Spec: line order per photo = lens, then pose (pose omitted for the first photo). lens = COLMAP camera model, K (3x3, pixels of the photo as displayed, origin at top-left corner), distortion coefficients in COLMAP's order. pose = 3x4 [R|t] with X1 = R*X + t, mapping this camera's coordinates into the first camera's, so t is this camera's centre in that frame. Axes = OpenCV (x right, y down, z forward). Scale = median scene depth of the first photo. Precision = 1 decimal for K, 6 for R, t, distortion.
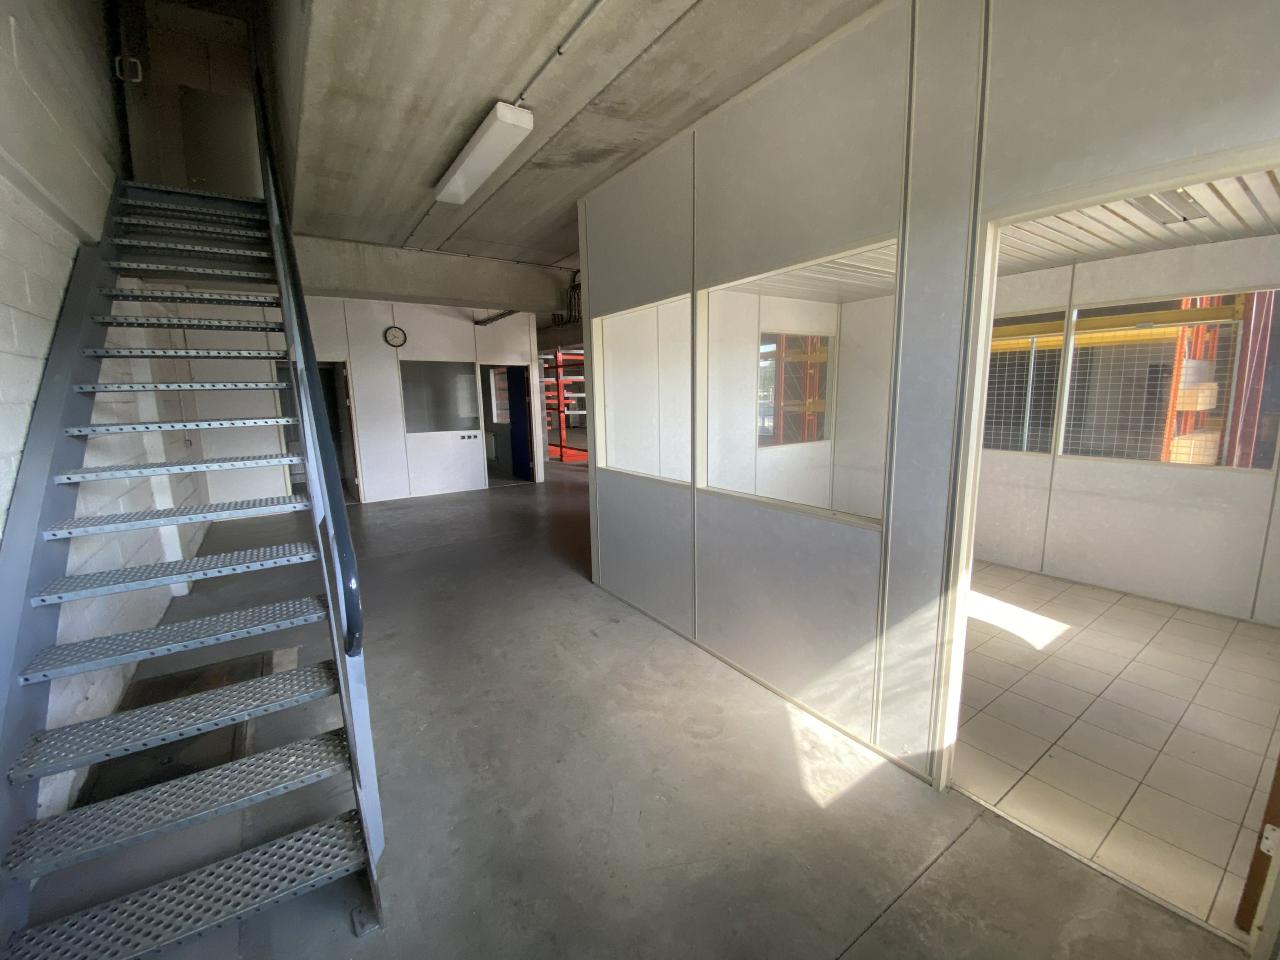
lens RADIAL K [[523.7, 0, 649.6], [0, 523.7, 478.3], [0, 0, 1]] dist [-0.016276, -0.007042]
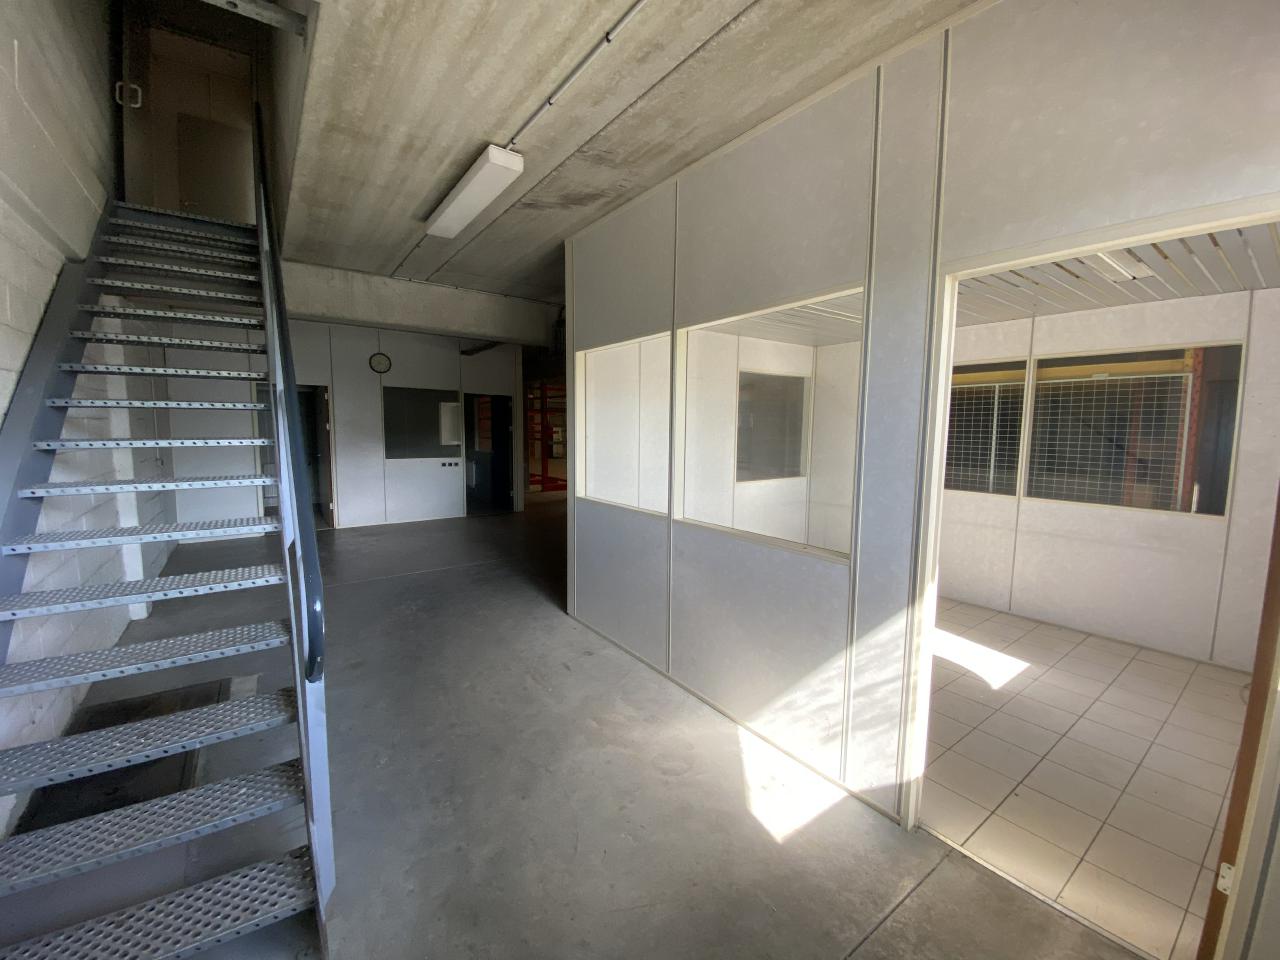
lens RADIAL K [[523.7, 0, 650.8], [0, 523.7, 476.9], [0, 0, 1]] dist [-0.016276, -0.007042]
pose [[0.999030, 0.026813, 0.034943, 0.013960], [-0.024447, 0.997488, -0.066476, 0.004356], [-0.036637, 0.065558, 0.997176, -0.015728]]
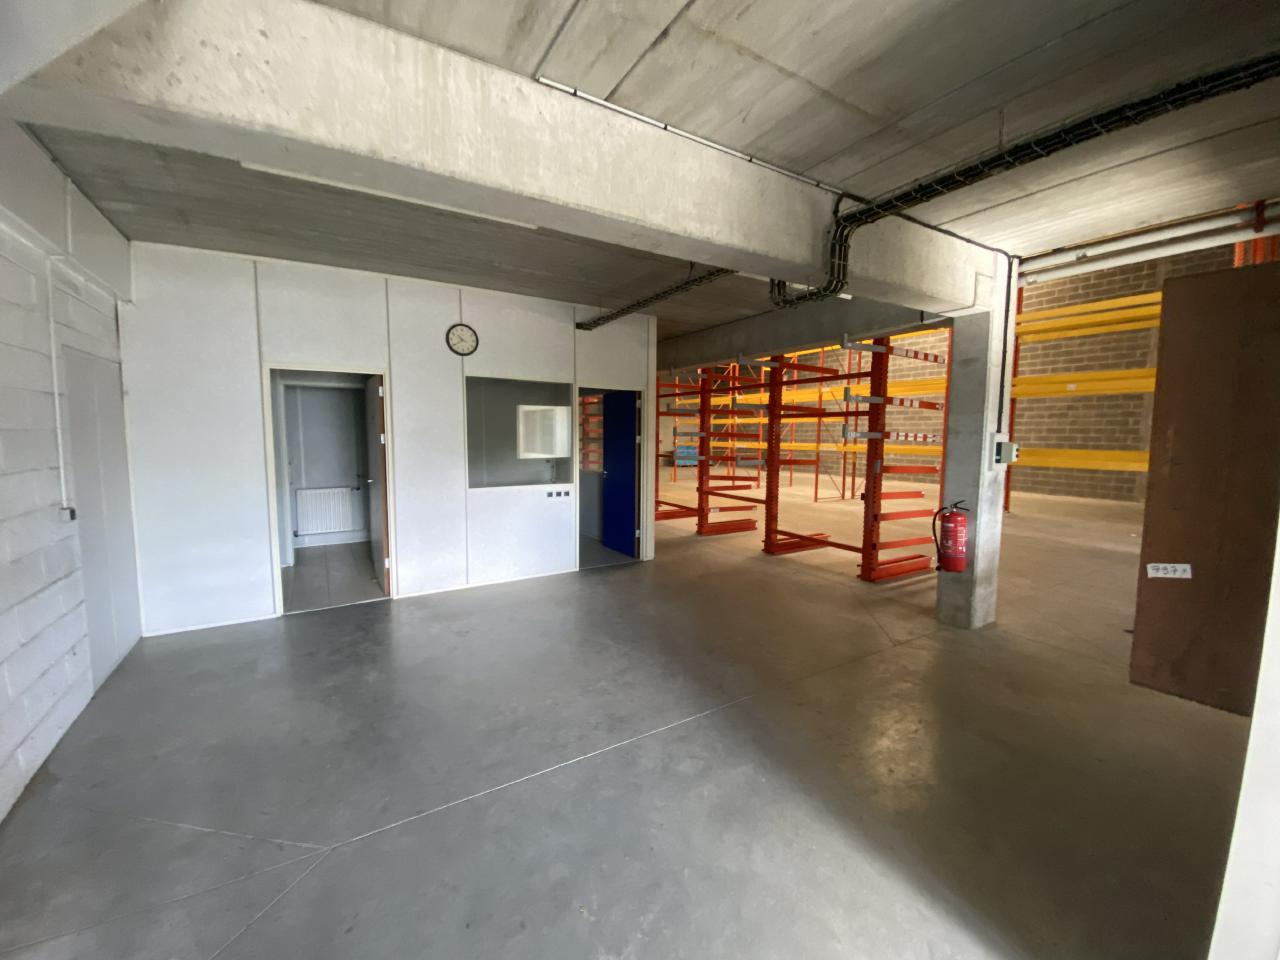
lens RADIAL K [[523.7, 0, 648.1], [0, 523.7, 469.3], [0, 0, 1]] dist [-0.016276, -0.007042]
pose [[0.998195, 0.026684, -0.053802, -0.894539], [-0.031475, 0.995421, -0.090260, -0.245772], [0.051147, 0.091790, 0.994464, 1.567115]]
